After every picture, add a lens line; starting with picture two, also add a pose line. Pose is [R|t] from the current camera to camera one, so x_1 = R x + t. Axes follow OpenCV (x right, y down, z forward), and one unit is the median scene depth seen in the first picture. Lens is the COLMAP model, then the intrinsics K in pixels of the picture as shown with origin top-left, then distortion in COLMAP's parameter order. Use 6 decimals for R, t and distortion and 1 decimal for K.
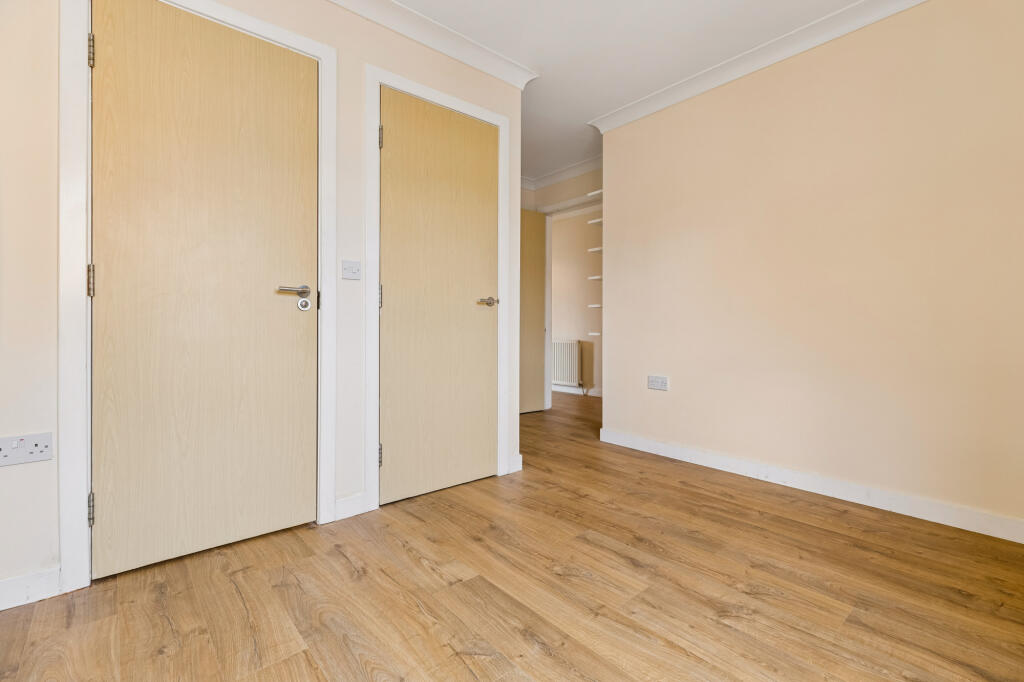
lens RADIAL K [[462.1, 0, 512.1], [0, 462.1, 328.0], [0, 0, 1]] dist [-0.000238, -0.000149]
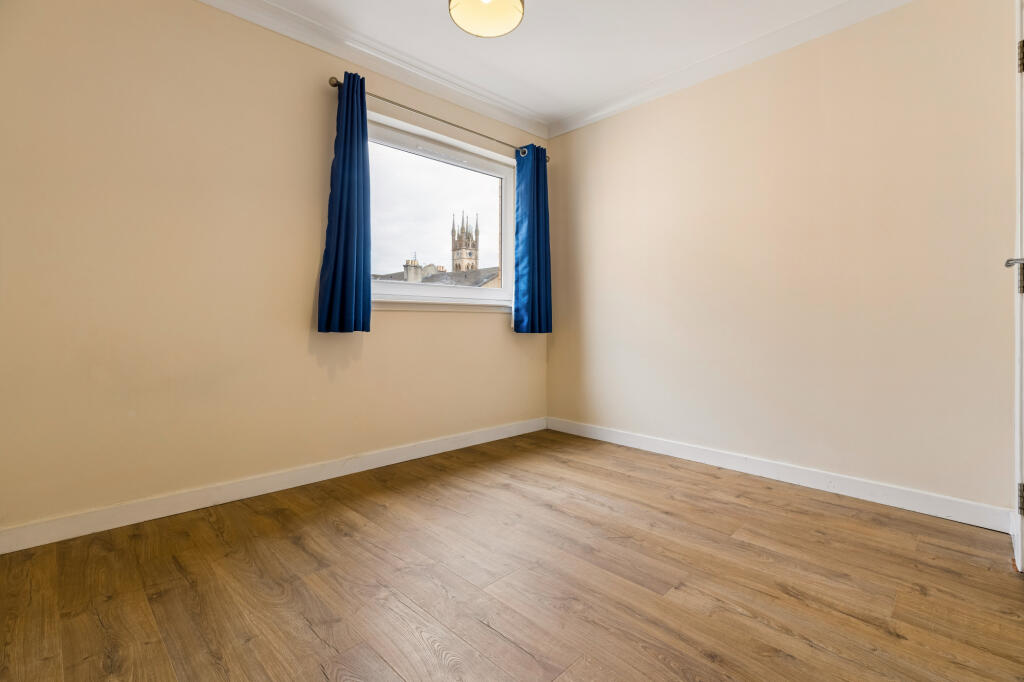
lens RADIAL K [[462.1, 0, 512.1], [0, 462.1, 328.0], [0, 0, 1]] dist [-0.000238, -0.000149]
pose [[-0.996348, -0.002265, -0.085351, 0.286135], [-0.004505, 0.999650, 0.026060, -0.009314], [0.085262, 0.026349, -0.996010, 1.776004]]
